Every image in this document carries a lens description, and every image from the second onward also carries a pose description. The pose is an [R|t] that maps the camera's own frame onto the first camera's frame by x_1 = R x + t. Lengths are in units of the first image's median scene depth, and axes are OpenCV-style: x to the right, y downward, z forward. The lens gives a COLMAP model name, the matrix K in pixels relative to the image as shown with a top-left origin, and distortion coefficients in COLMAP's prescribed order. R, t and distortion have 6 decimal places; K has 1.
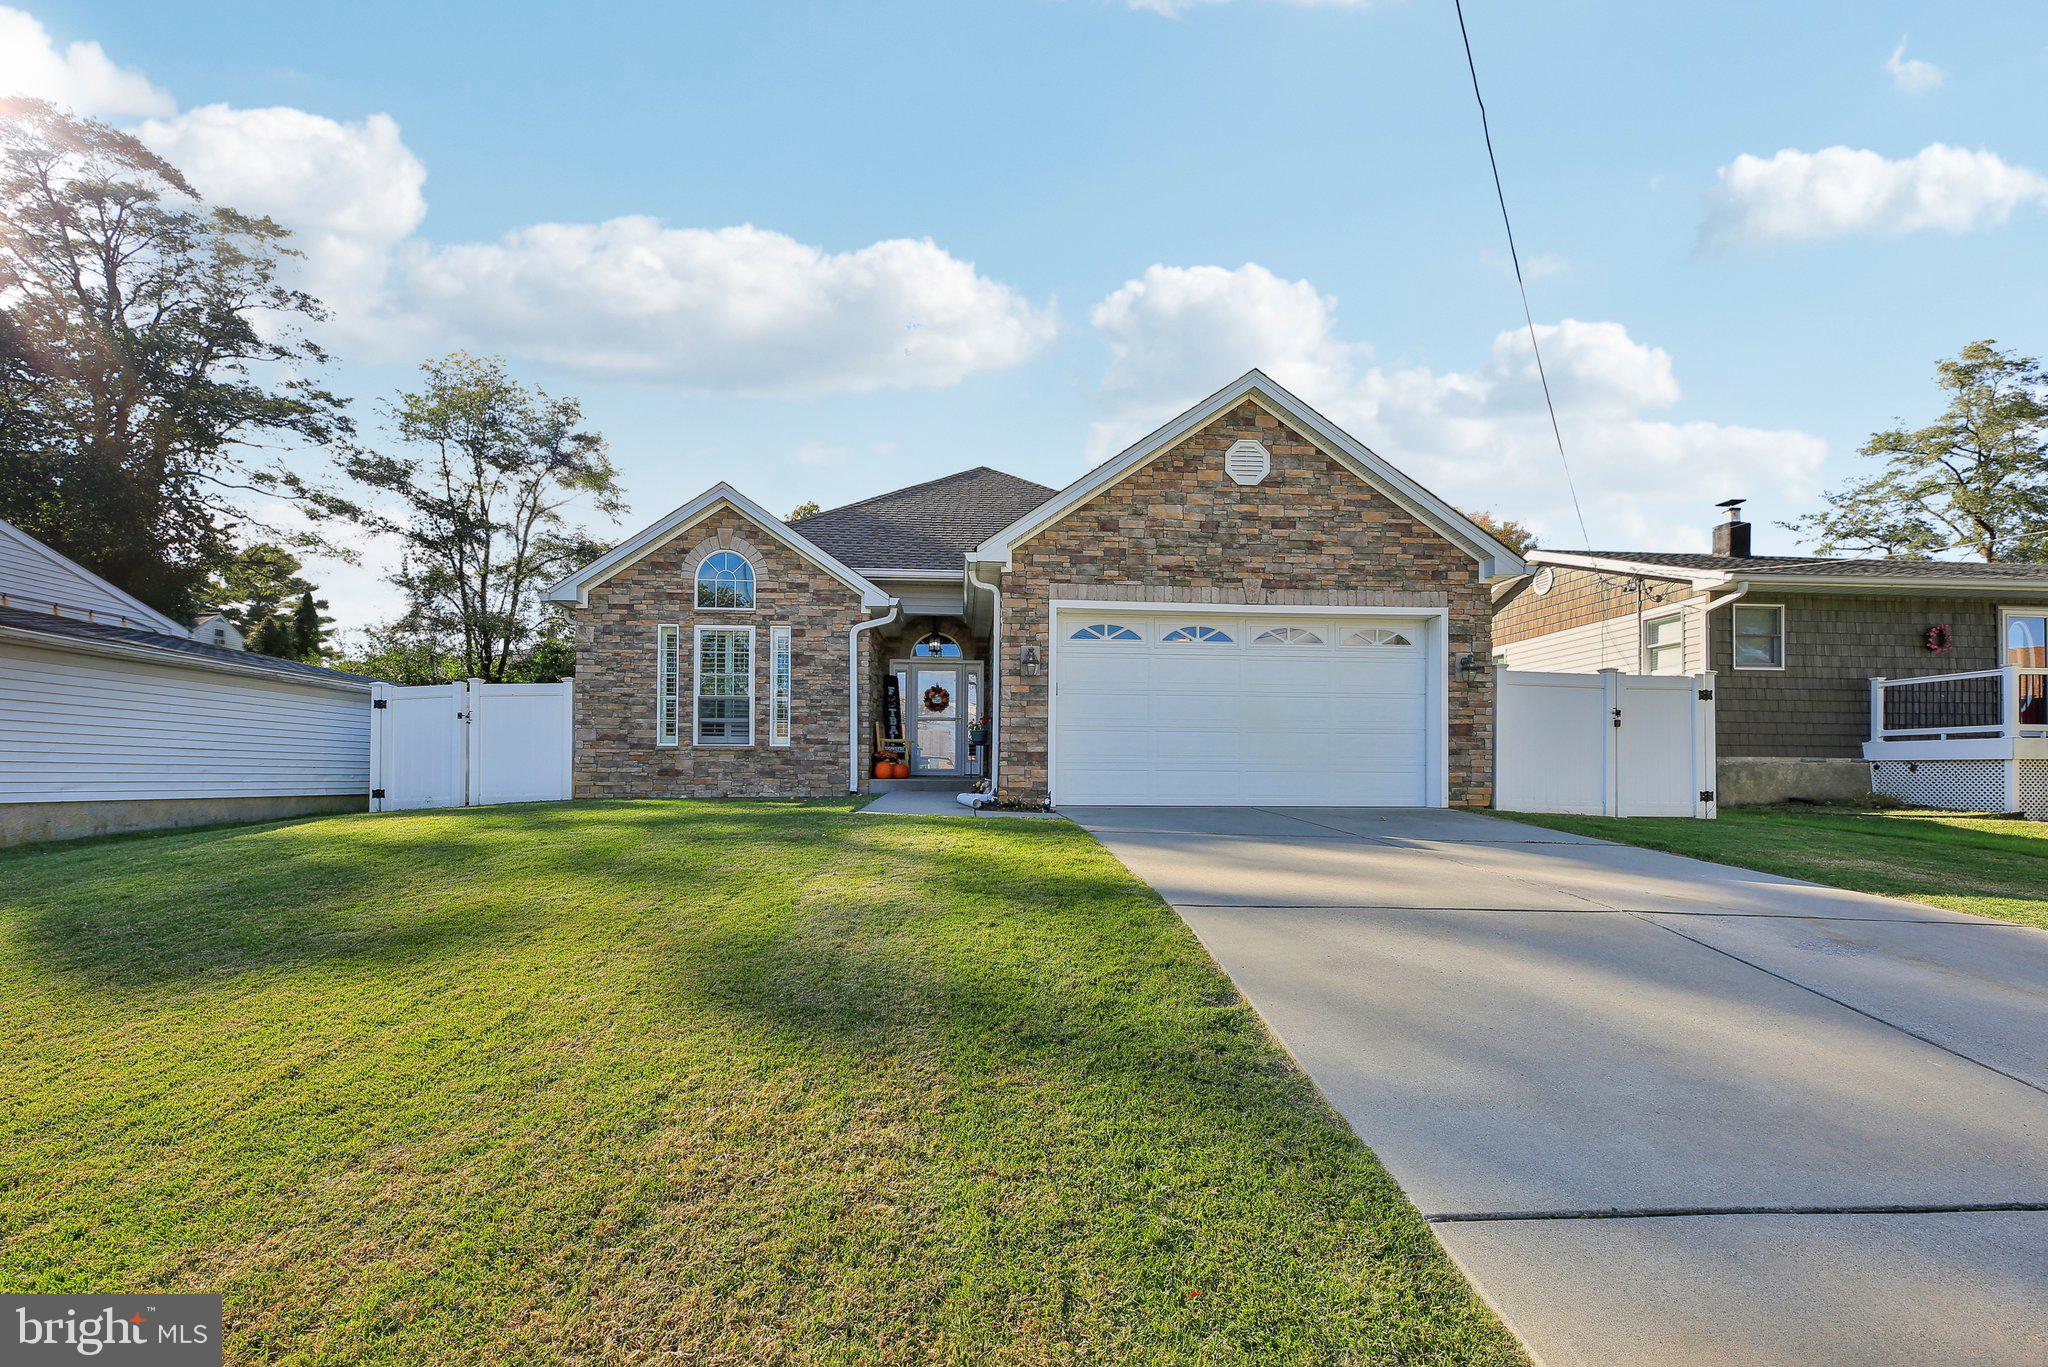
lens RADIAL K [[891.7, 0, 1021.3], [0, 891.7, 753.5], [0, 0, 1]] dist [-0.000770, -0.000149]
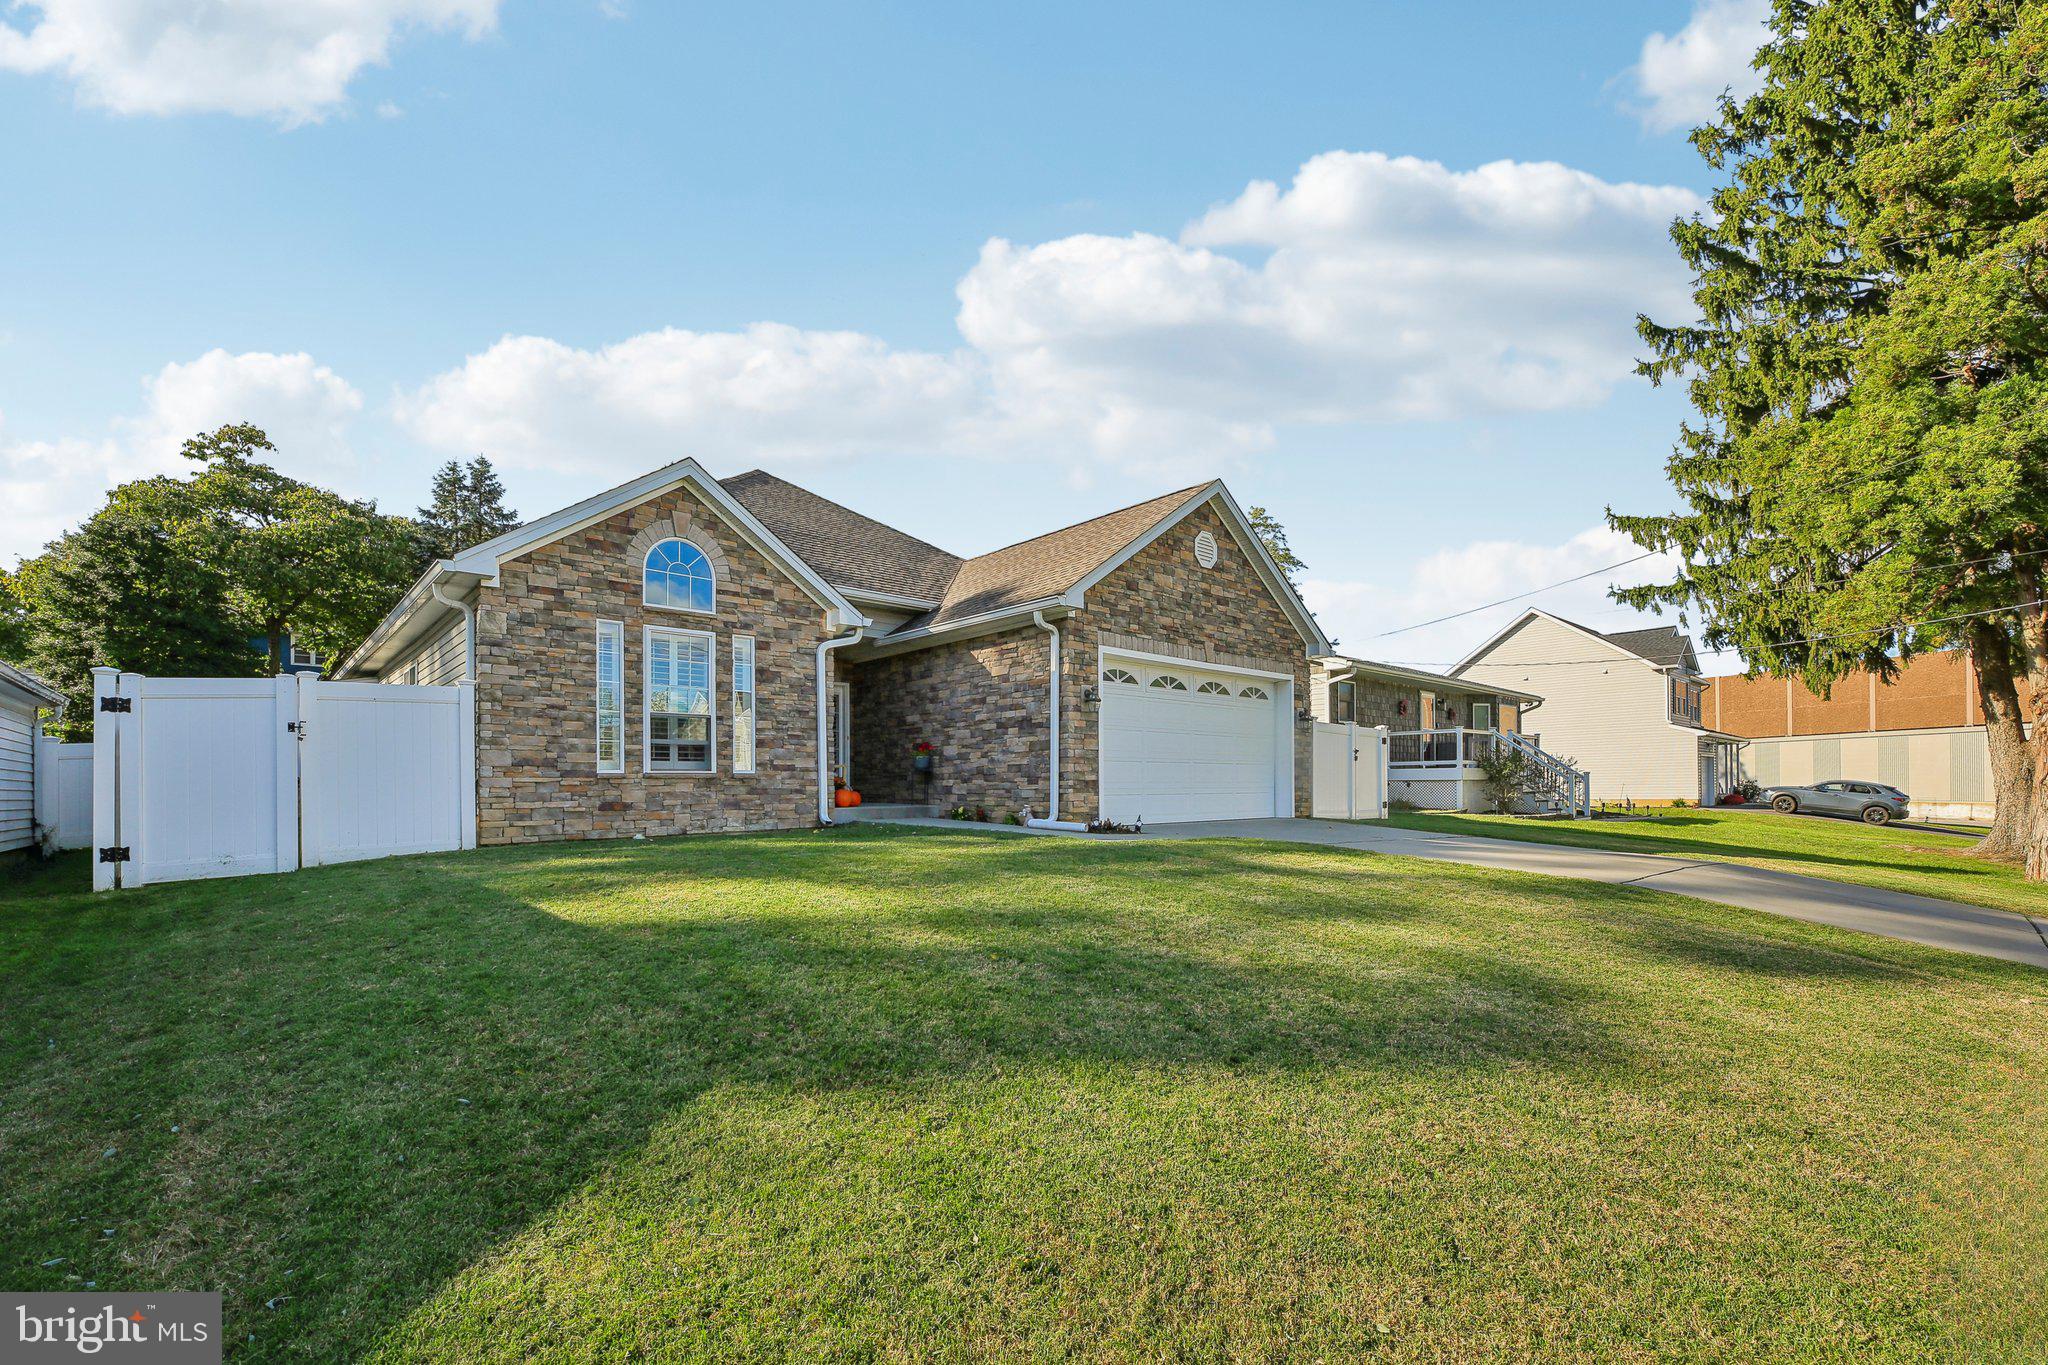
lens RADIAL K [[877.8, 0, 1028.2], [0, 877.8, 778.0], [0, 0, 1]] dist [-0.000504, -0.000062]
pose [[0.778086, -0.005748, 0.628132, -0.601212], [-0.001424, 0.999939, 0.010914, -0.013364], [-0.628157, -0.009387, 0.778030, 0.154851]]
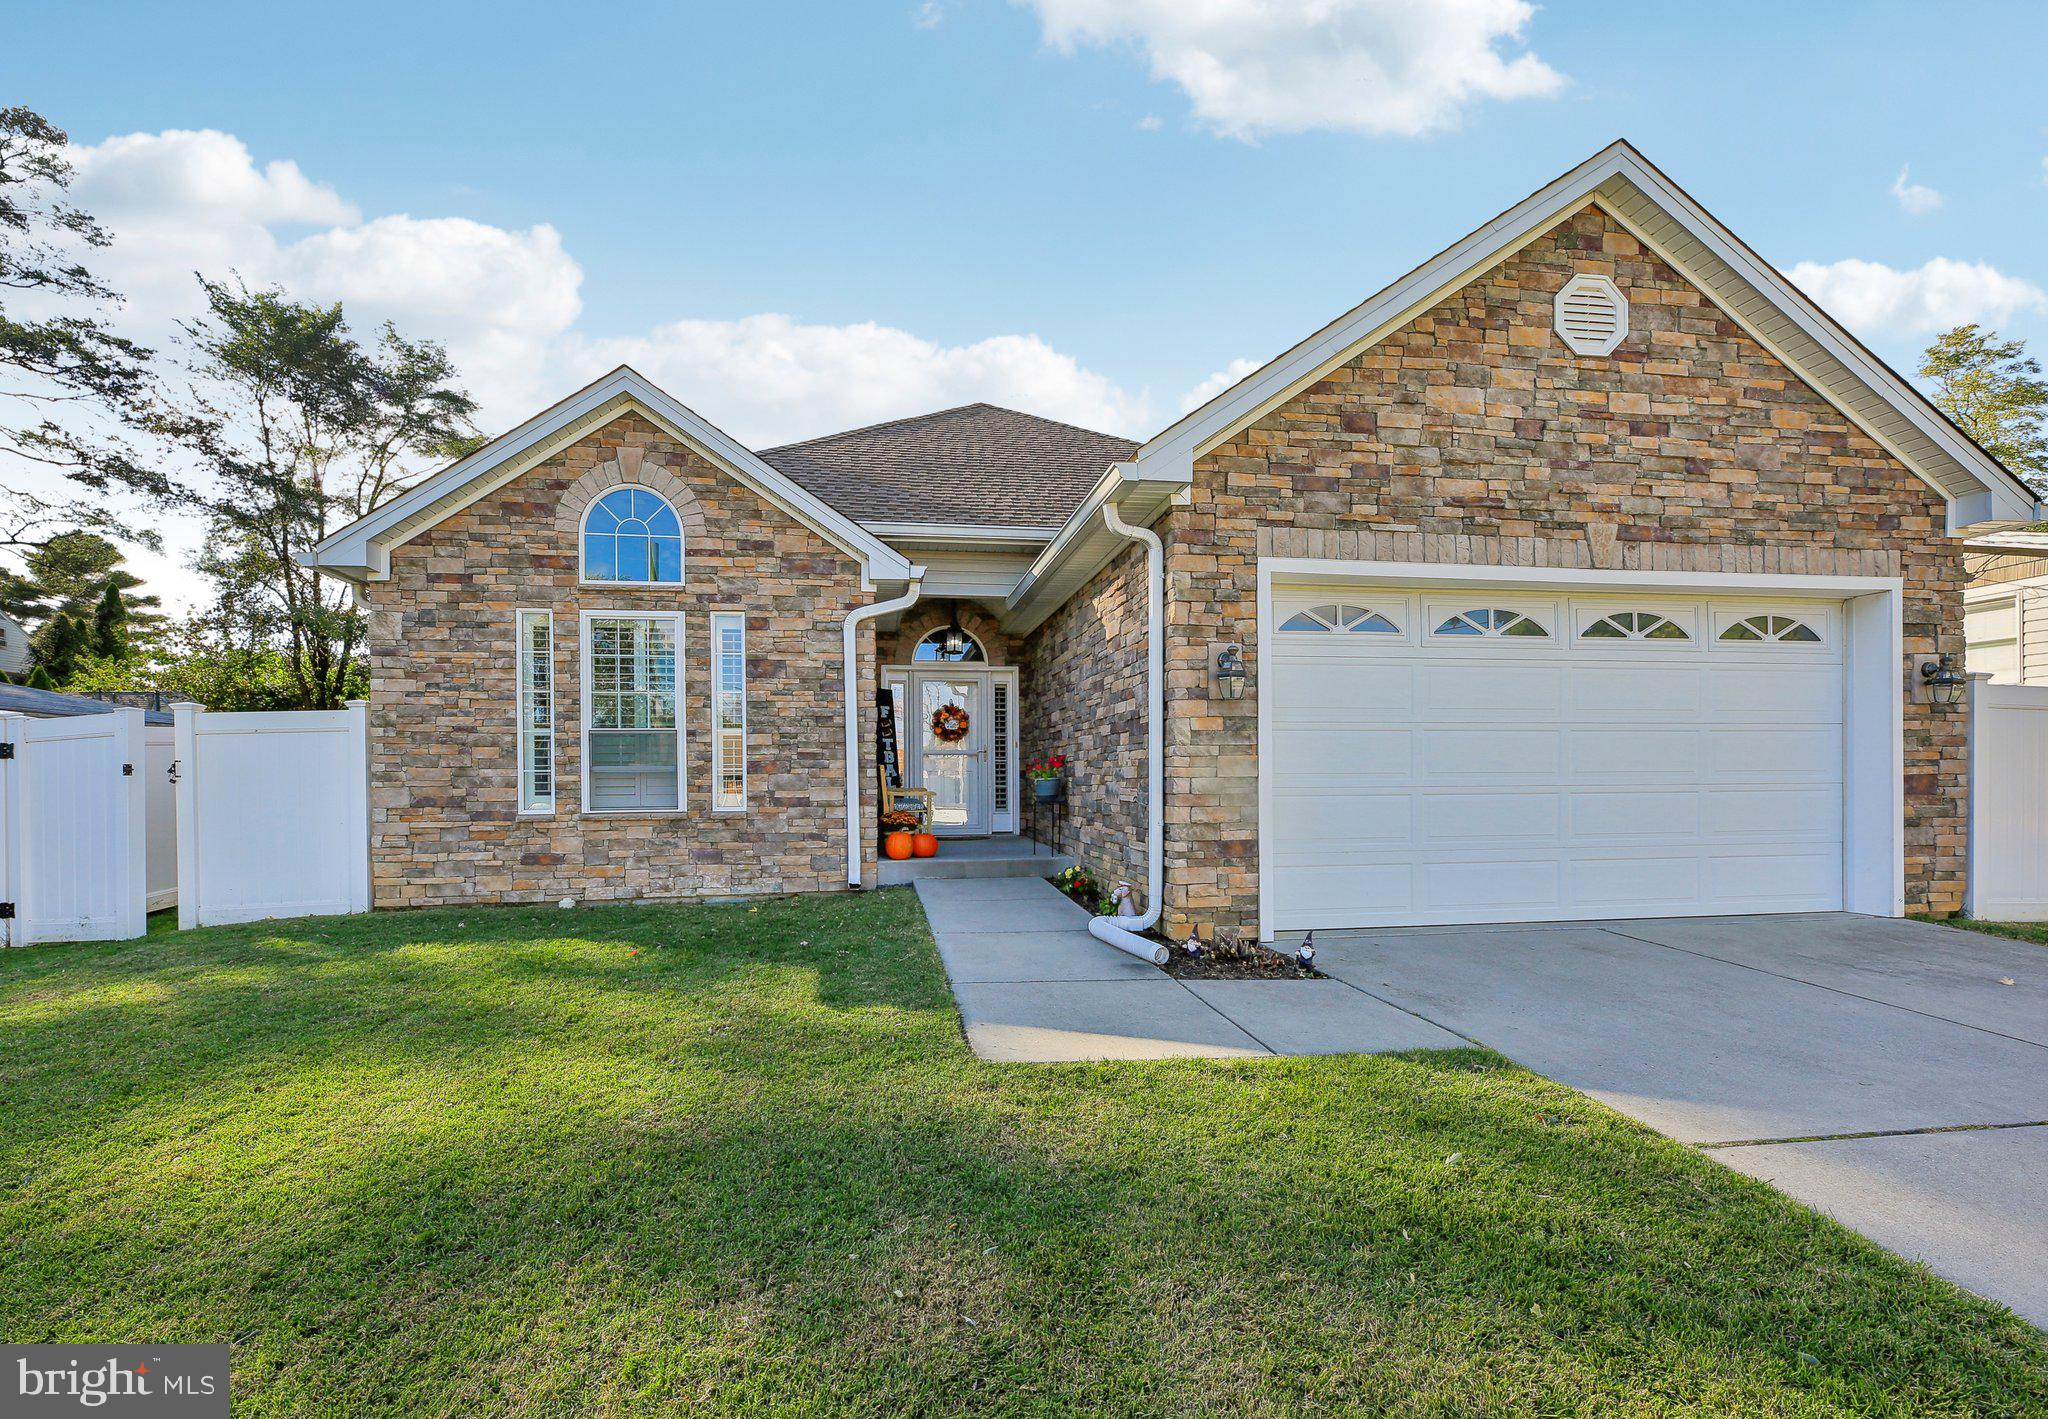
lens RADIAL K [[881.1, 0, 999.0], [0, 881.1, 767.8], [0, 0, 1]] dist [-0.001957, -0.000497]
pose [[0.996606, -0.013058, 0.081281, -0.138060], [0.011687, 0.999782, 0.017320, -0.046193], [-0.081489, -0.016311, 0.996541, 0.392538]]
